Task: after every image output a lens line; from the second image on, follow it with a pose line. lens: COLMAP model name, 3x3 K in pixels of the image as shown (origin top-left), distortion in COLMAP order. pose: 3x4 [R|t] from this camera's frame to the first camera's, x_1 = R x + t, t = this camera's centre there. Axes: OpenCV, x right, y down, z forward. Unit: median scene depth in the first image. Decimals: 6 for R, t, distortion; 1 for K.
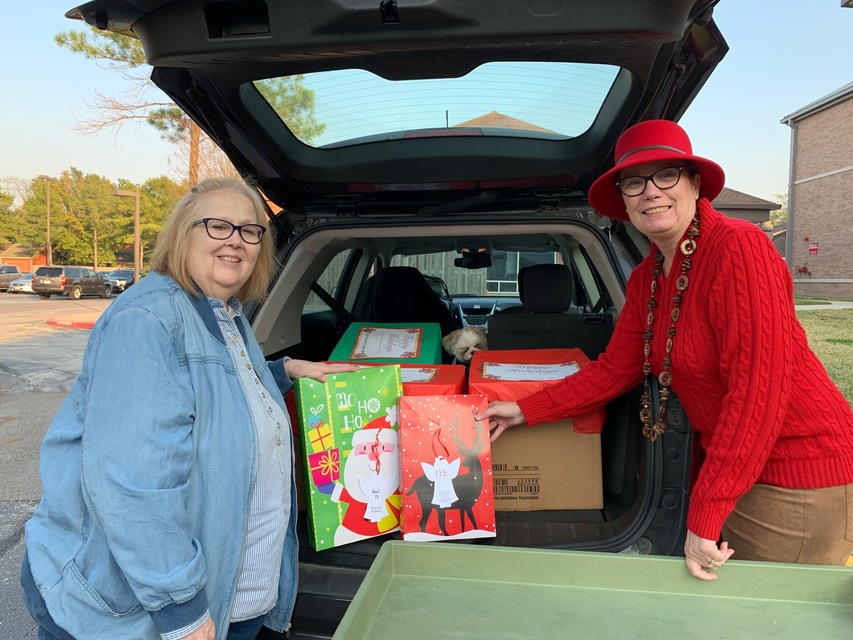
lens RADIAL K [[647.2, 0, 425.6], [0, 647.2, 311.1], [0, 0, 1]] dist [0.053688, -0.069808]
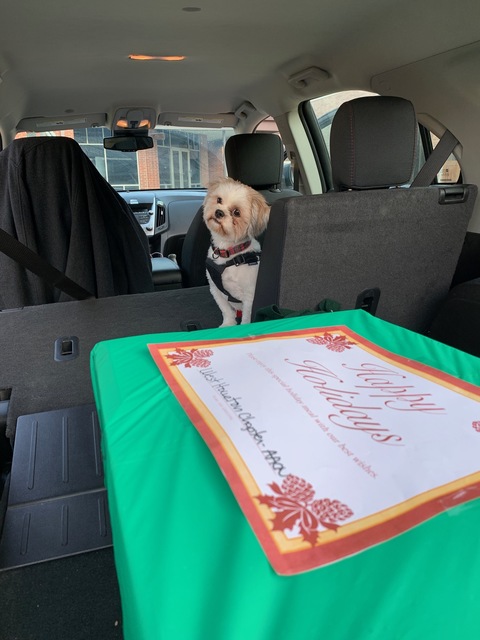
lens RADIAL K [[485.6, 0, 236.0], [0, 485.6, 317.4], [0, 0, 1]] dist [0.053688, -0.069808]
pose [[0.915525, -0.149354, 0.373507, -0.109564], [0.065712, 0.971574, 0.227432, 0.007492], [-0.396858, -0.183676, 0.899315, 0.670367]]
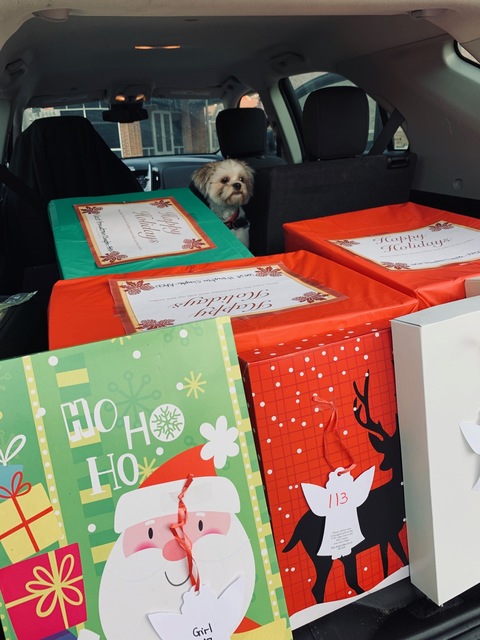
lens RADIAL K [[485.6, 0, 240.8], [0, 485.6, 307.5], [0, 0, 1]] dist [0.053688, -0.069808]
pose [[0.896483, -0.199911, 0.395417, -0.176633], [0.088364, 0.955168, 0.282569, -0.001626], [-0.434178, -0.218378, 0.873957, 0.548722]]
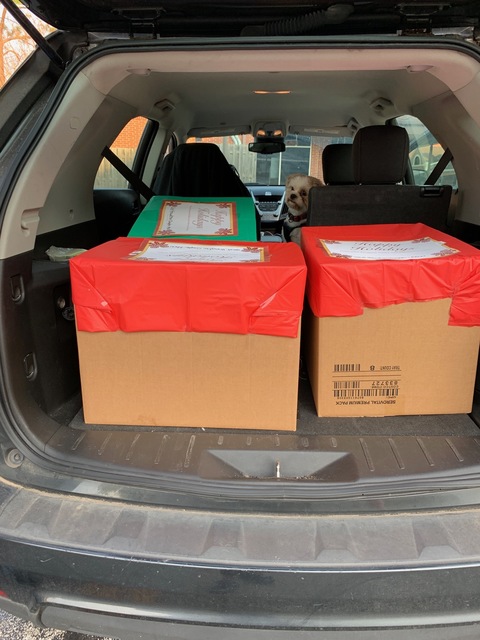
lens RADIAL K [[485.6, 0, 244.2], [0, 485.6, 318.4], [0, 0, 1]] dist [0.053688, -0.069808]
pose [[0.996555, -0.015606, 0.081452, -0.052662], [-0.002302, 0.976552, 0.215270, 0.040417], [-0.082902, -0.214716, 0.973152, 0.346804]]
